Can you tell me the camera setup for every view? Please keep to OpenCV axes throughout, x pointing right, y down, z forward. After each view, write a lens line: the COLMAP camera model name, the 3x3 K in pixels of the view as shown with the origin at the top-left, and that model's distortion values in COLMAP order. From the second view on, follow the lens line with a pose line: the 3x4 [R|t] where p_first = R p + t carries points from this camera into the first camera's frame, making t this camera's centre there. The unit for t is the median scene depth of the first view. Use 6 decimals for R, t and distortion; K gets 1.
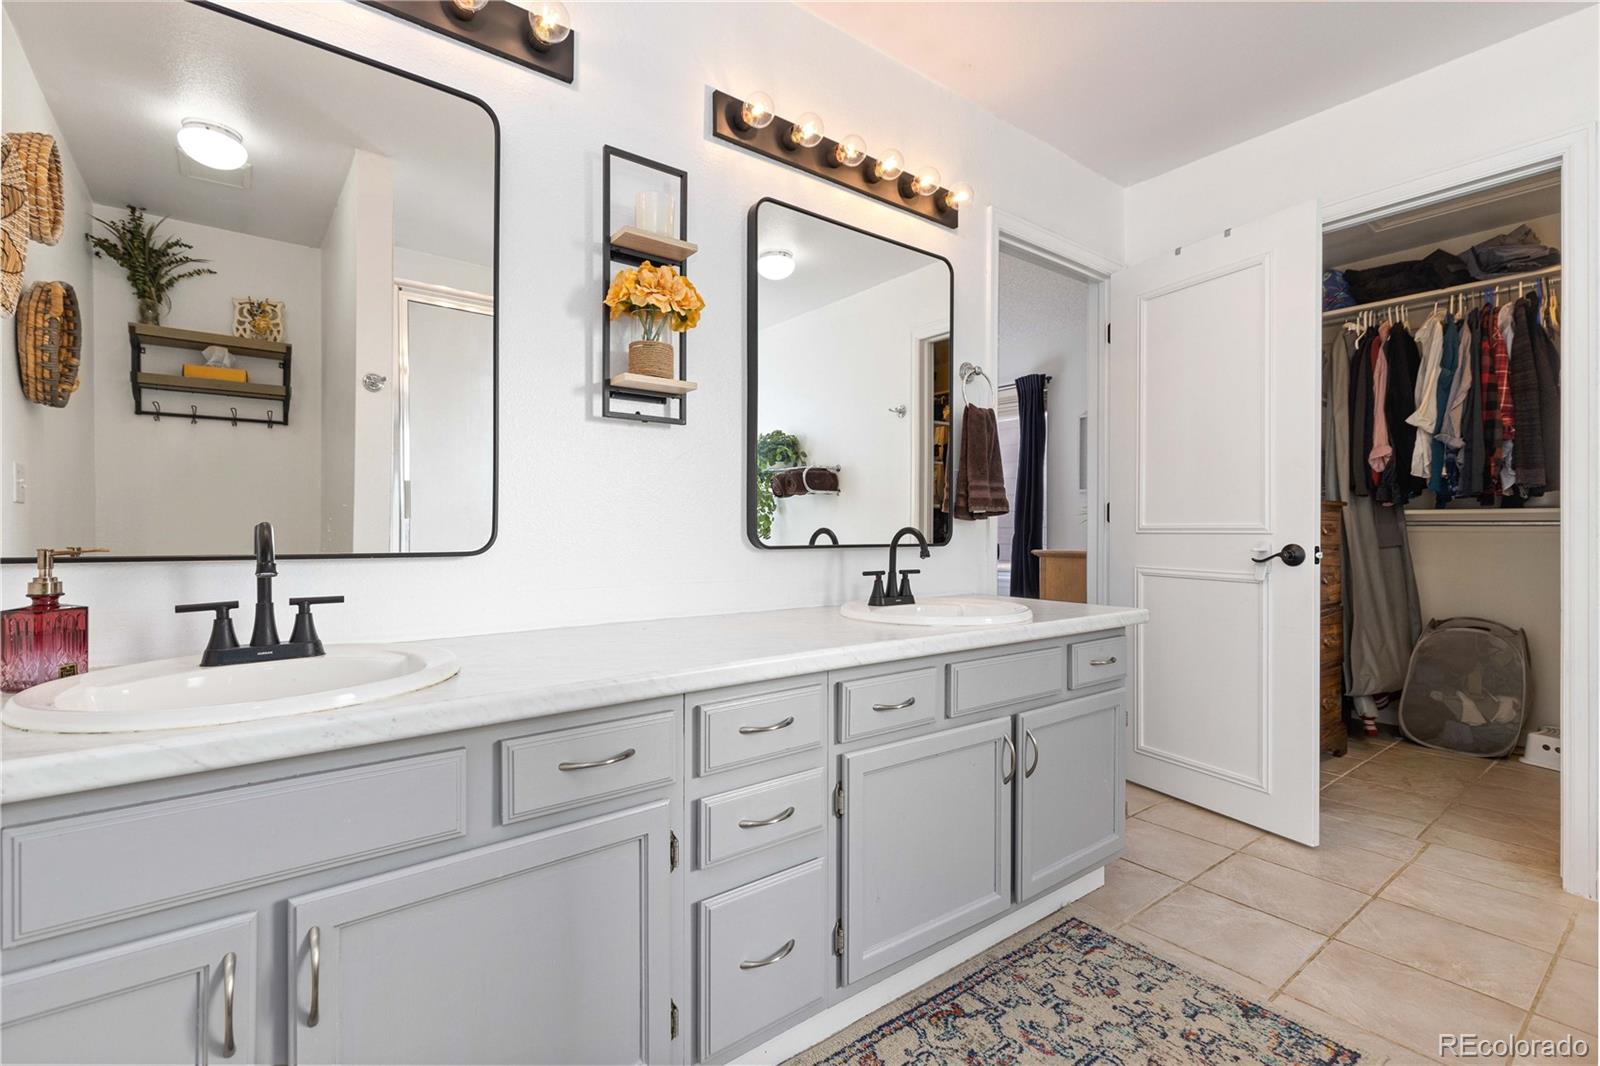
lens RADIAL K [[730.6, 0, 792.5], [0, 730.6, 533.4], [0, 0, 1]] dist [0.009611, -0.000734]
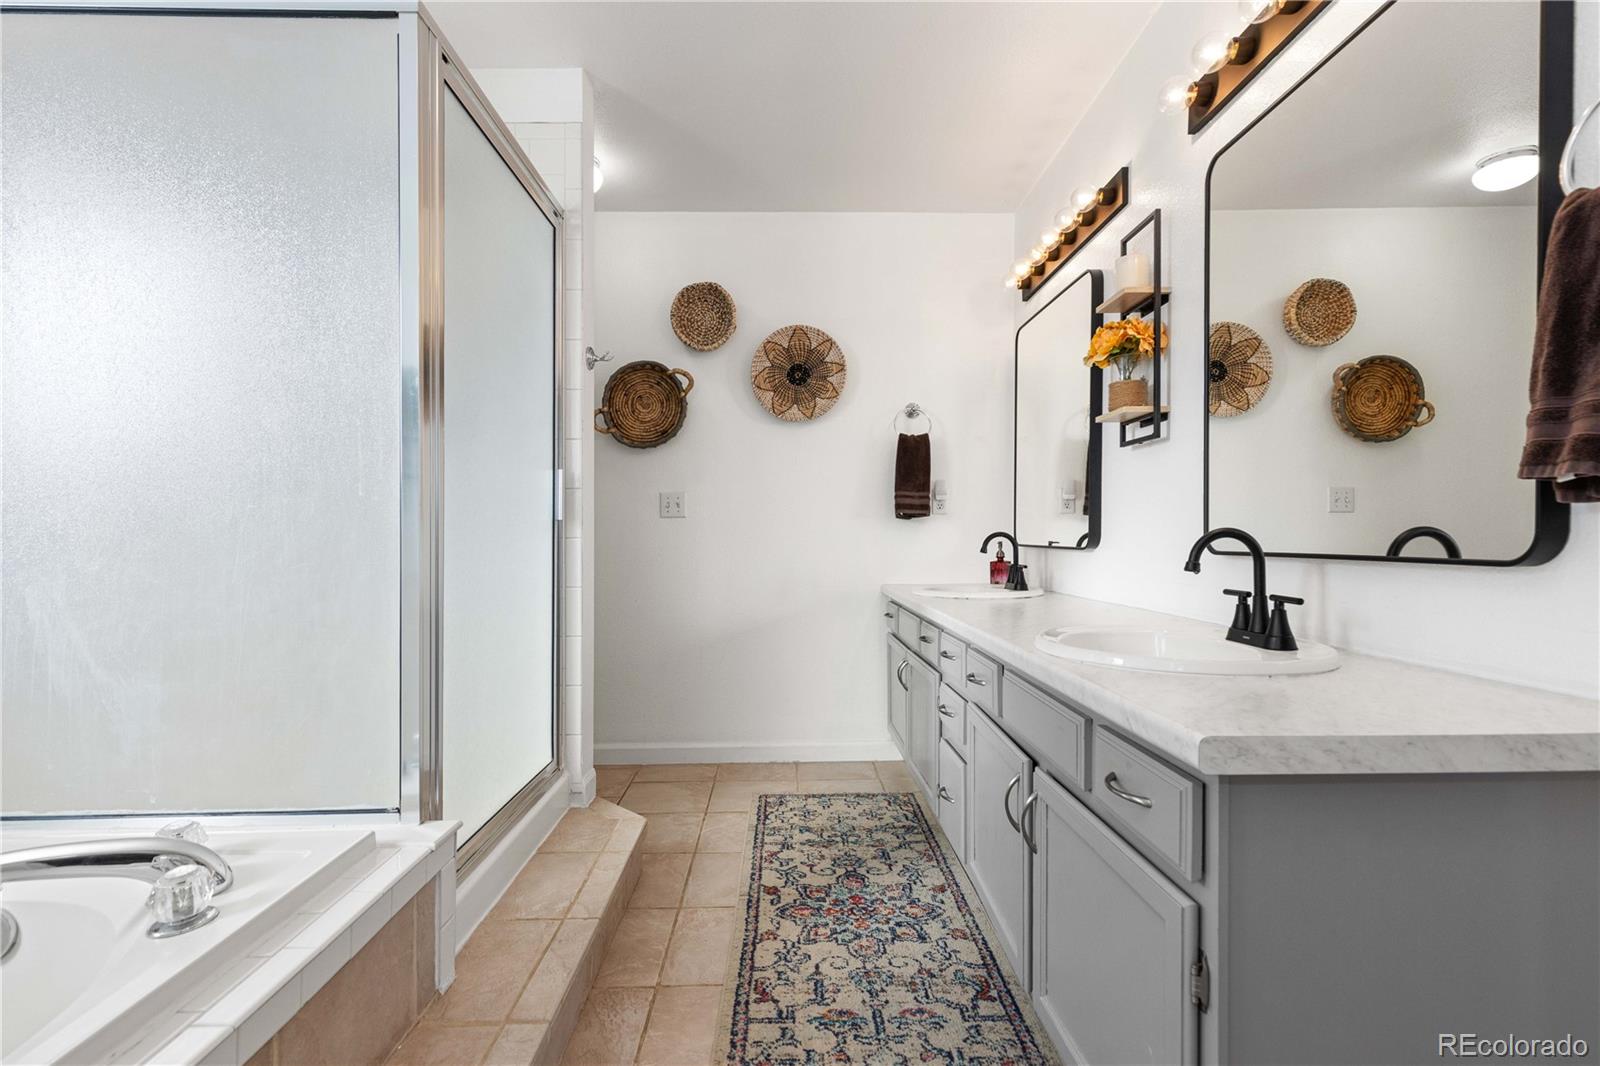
lens RADIAL K [[730.6, 0, 792.5], [0, 730.6, 533.4], [0, 0, 1]] dist [0.009611, -0.000734]
pose [[-0.600388, -0.006337, -0.799684, 0.969636], [-0.006187, 0.999975, -0.003279, 0.002119], [0.799685, 0.002979, -0.600412, 1.115081]]
